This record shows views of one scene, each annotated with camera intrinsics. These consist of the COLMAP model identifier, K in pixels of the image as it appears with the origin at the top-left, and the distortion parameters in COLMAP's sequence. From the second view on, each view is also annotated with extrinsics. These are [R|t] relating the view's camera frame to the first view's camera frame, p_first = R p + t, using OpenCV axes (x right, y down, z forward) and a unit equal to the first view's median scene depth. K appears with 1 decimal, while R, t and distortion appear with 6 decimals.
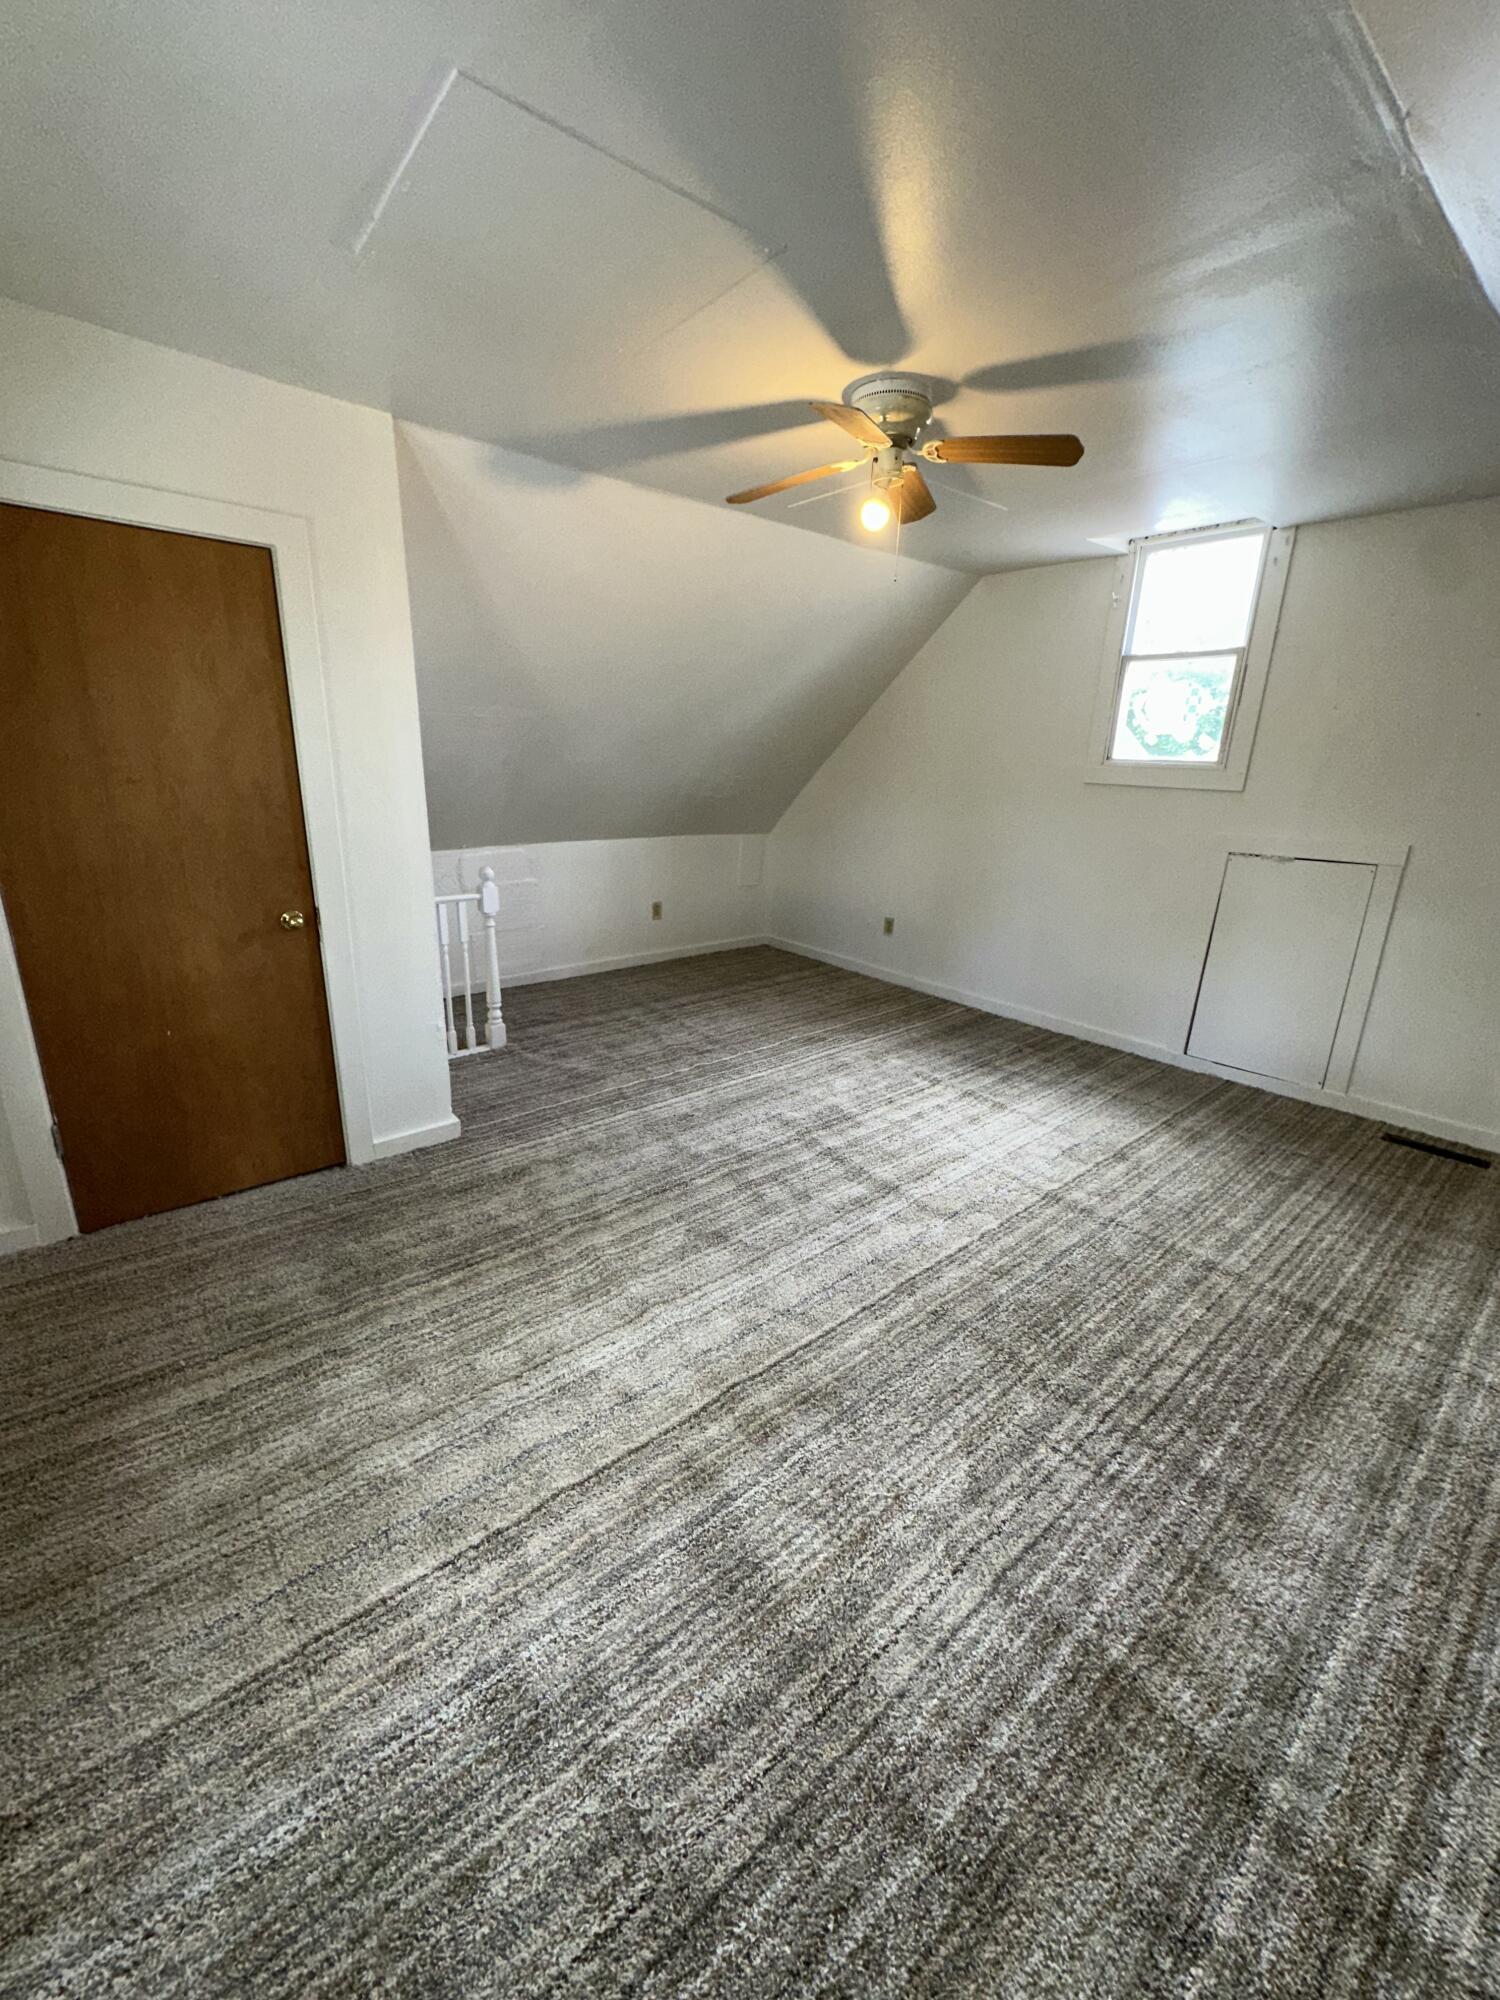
lens RADIAL K [[800.8, 0, 746.4], [0, 800.8, 992.4], [0, 0, 1]] dist [-0.000399, -0.000501]
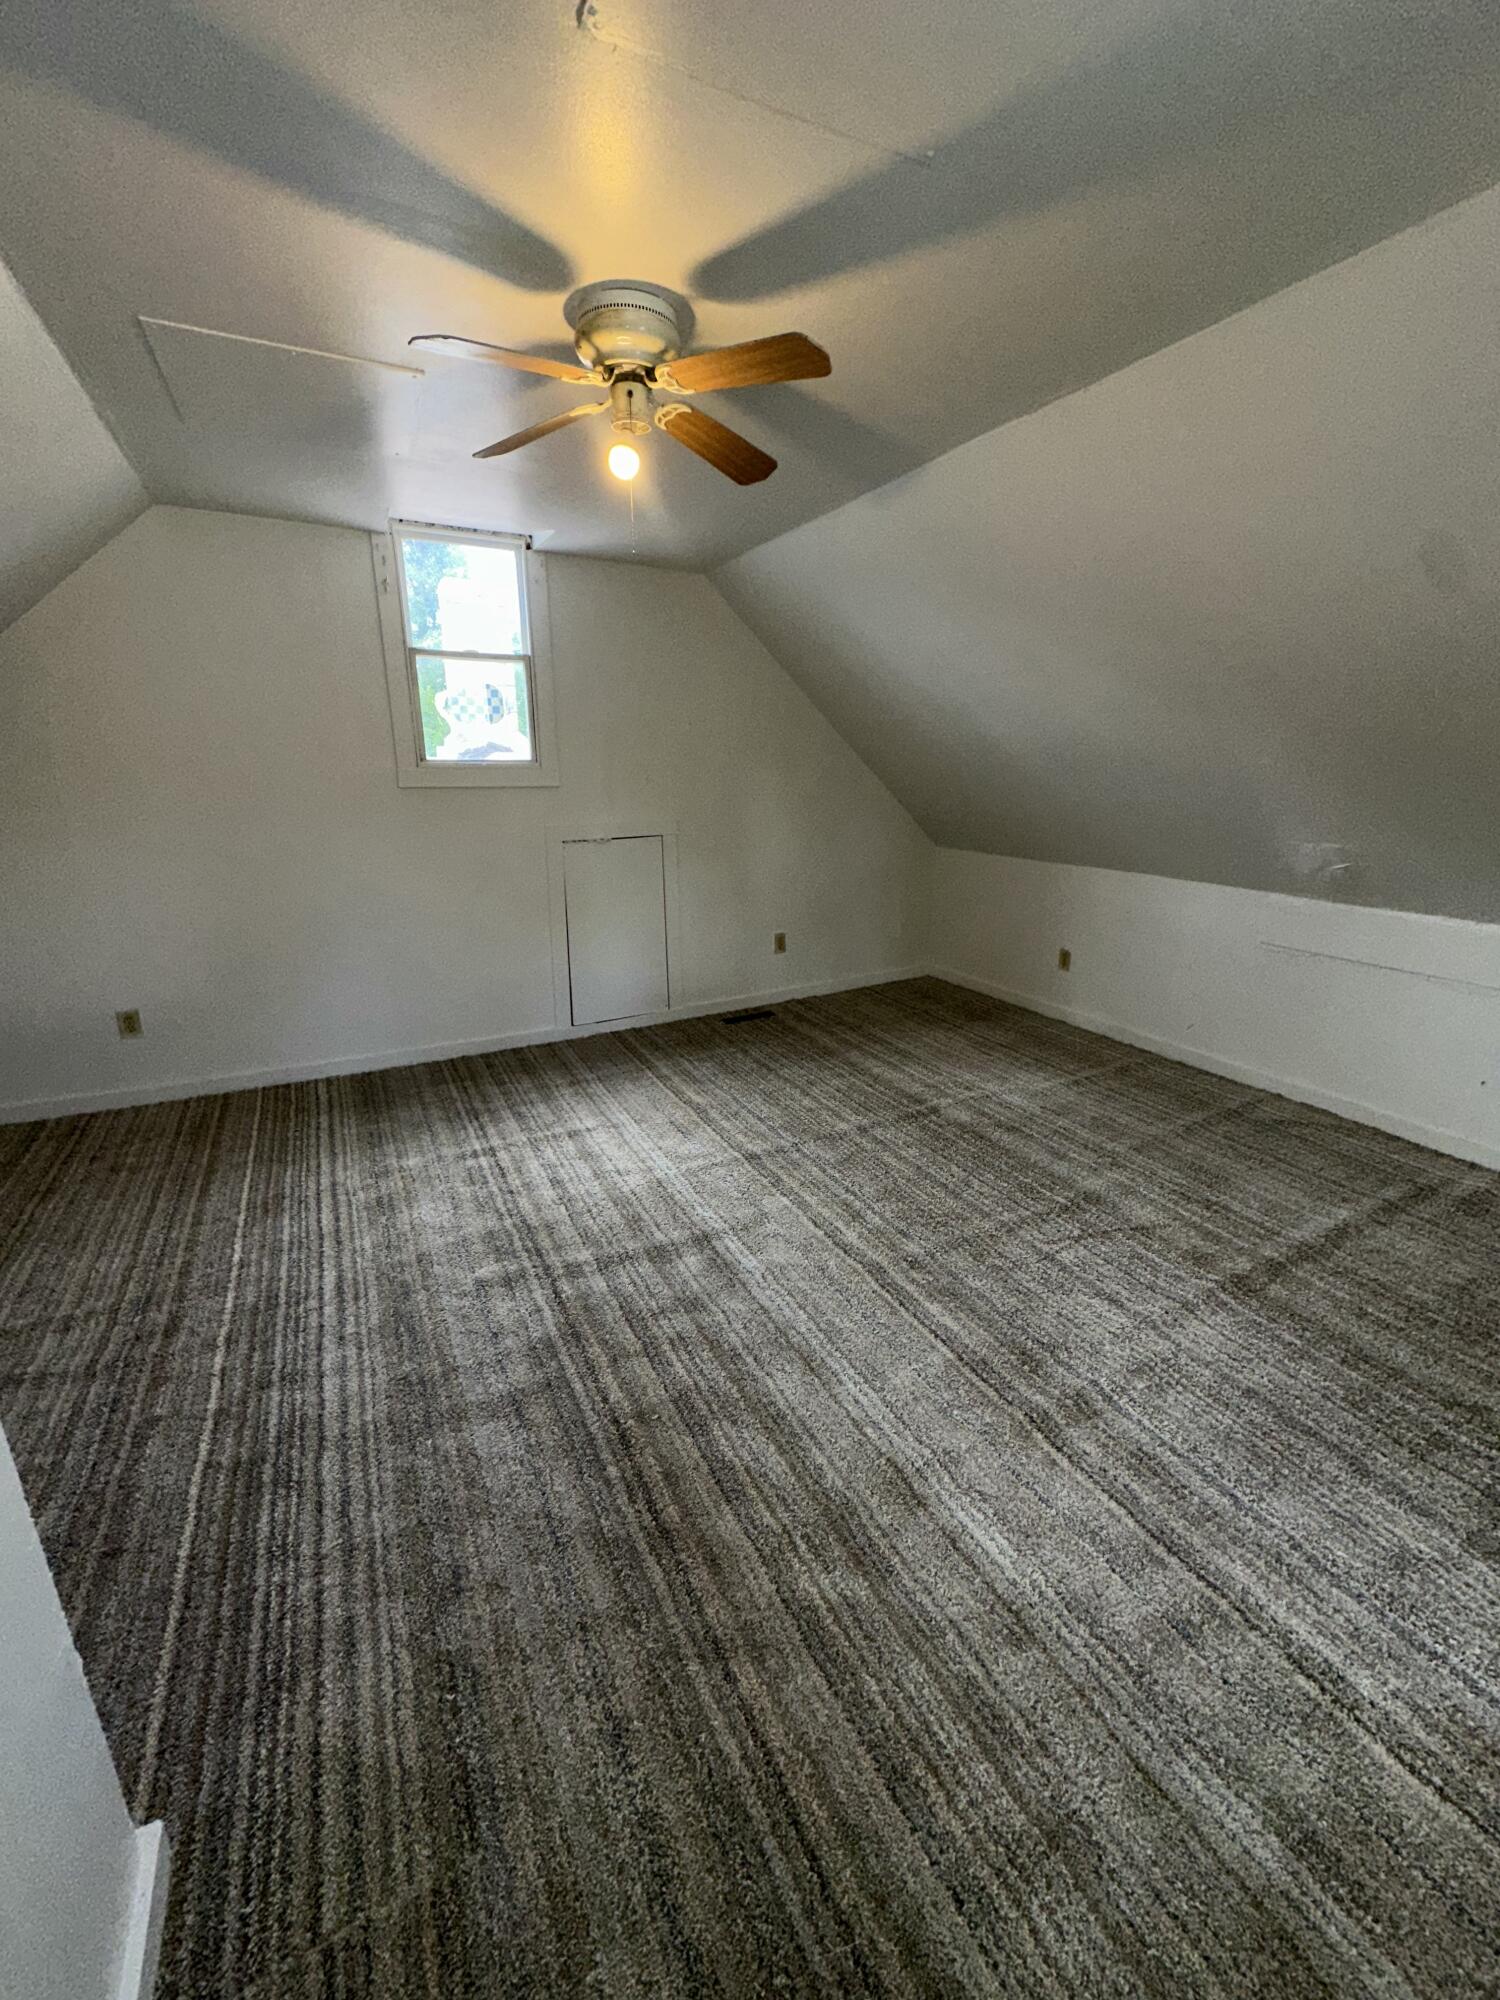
lens RADIAL K [[800.8, 0, 746.4], [0, 800.8, 992.4], [0, 0, 1]] dist [-0.000399, -0.000501]
pose [[0.222832, -0.294615, 0.929273, -0.480896], [0.283583, 0.931607, 0.227354, -0.175036], [-0.932699, 0.212864, 0.291139, 0.527302]]
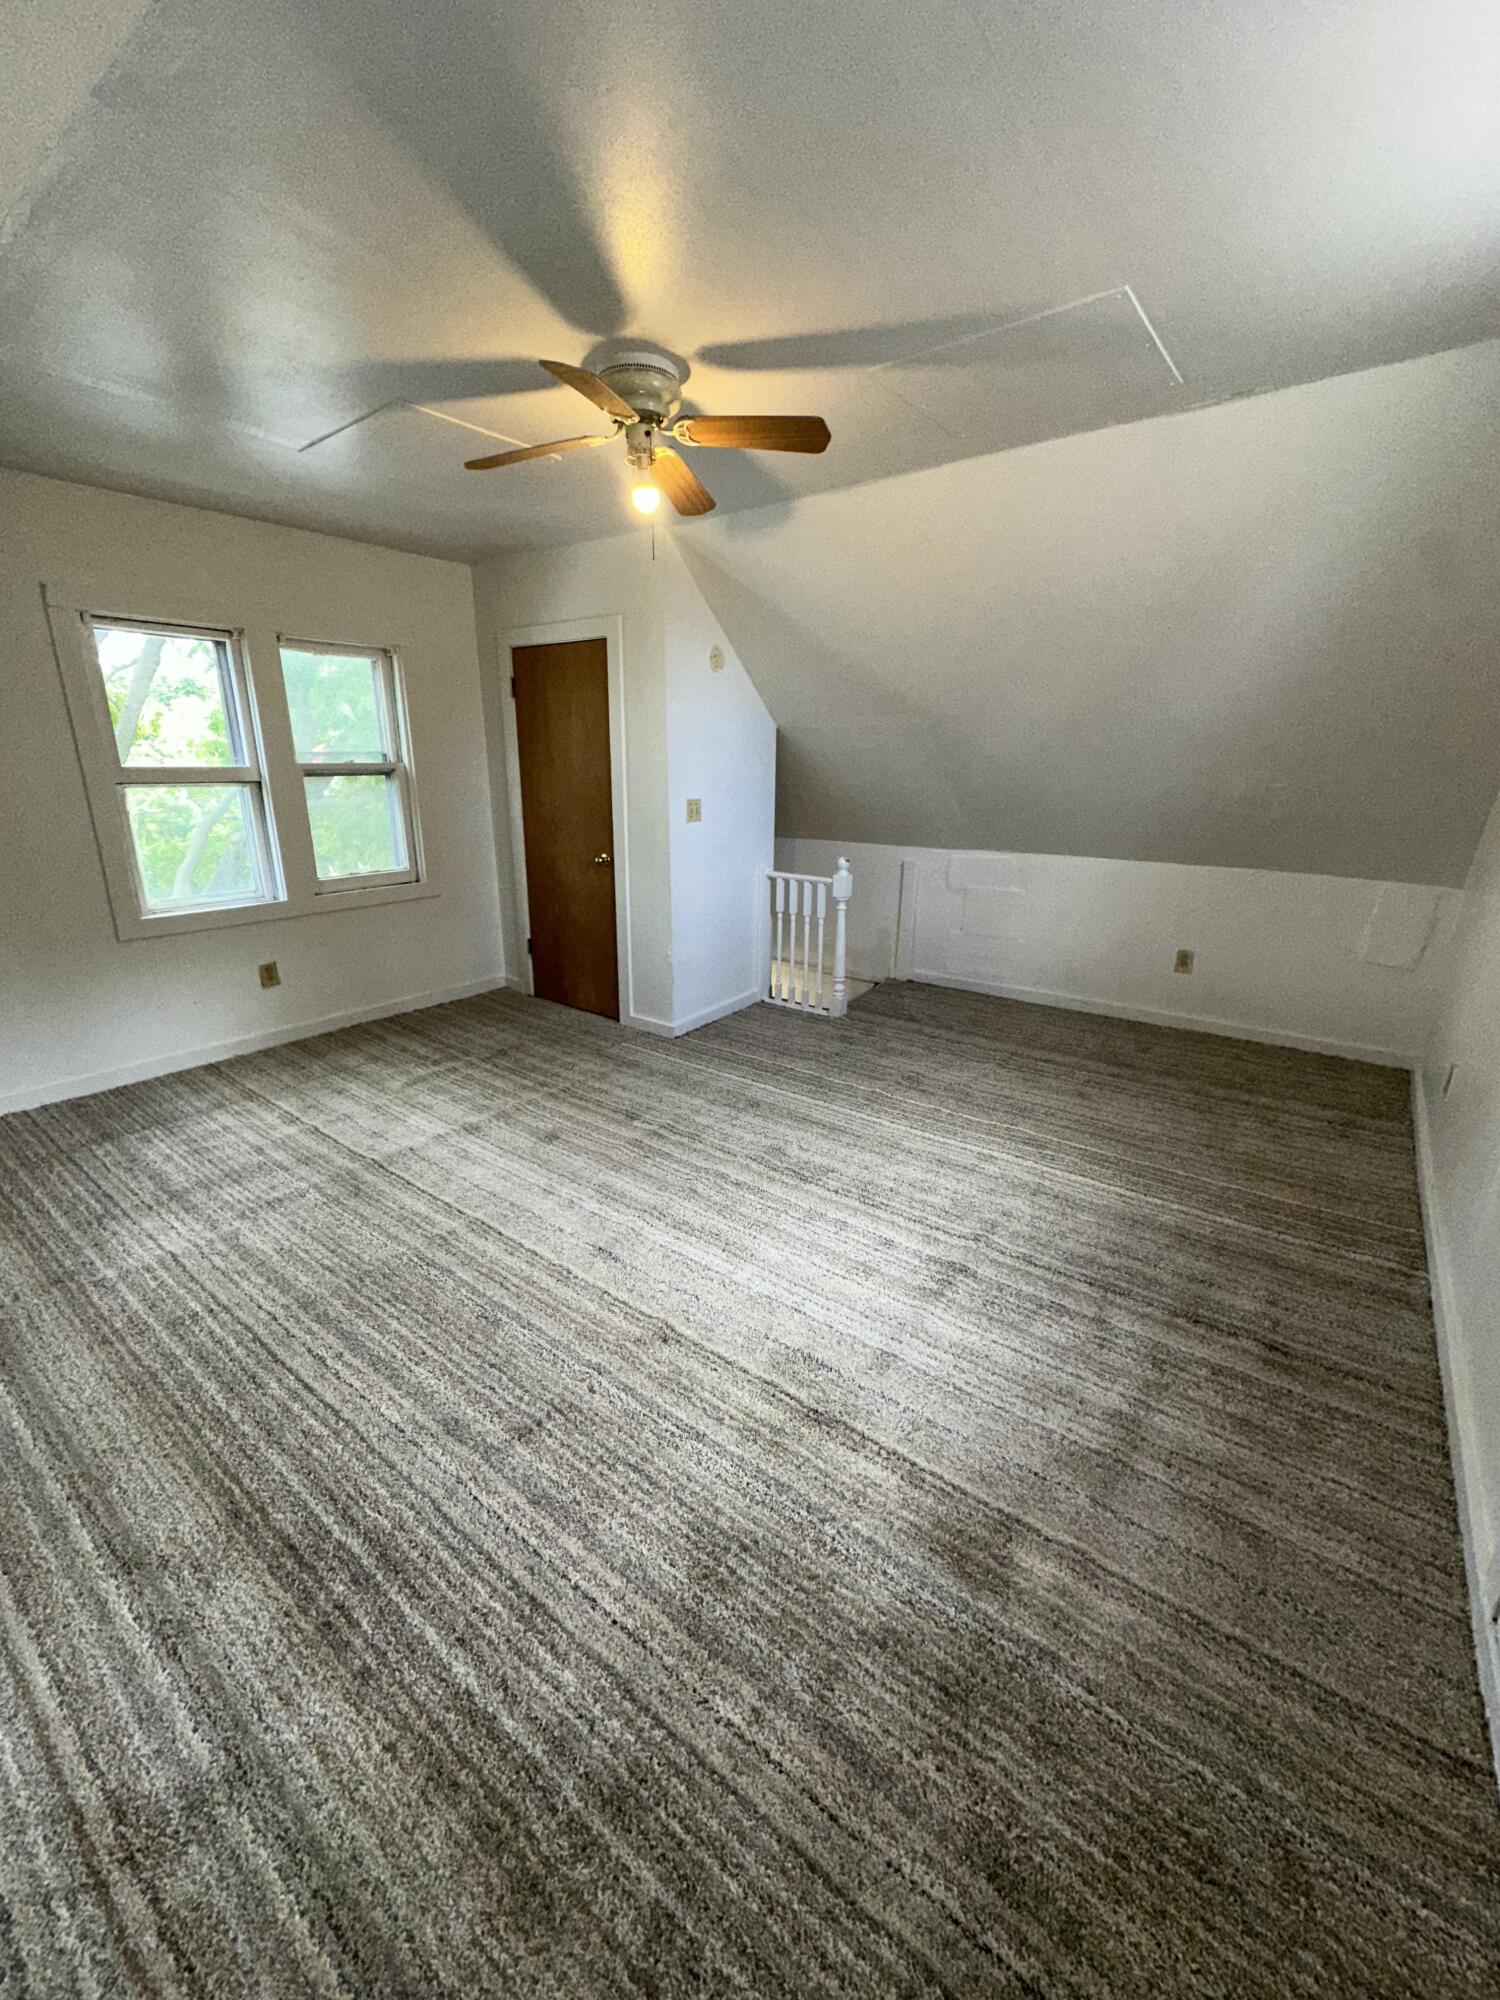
lens RADIAL K [[800.8, 0, 746.4], [0, 800.8, 992.4], [0, 0, 1]] dist [-0.000399, -0.000501]
pose [[0.213319, 0.249795, -0.944509, 0.855874], [-0.273829, 0.943299, 0.187630, -0.168010], [0.937823, 0.218609, 0.269624, 0.673456]]
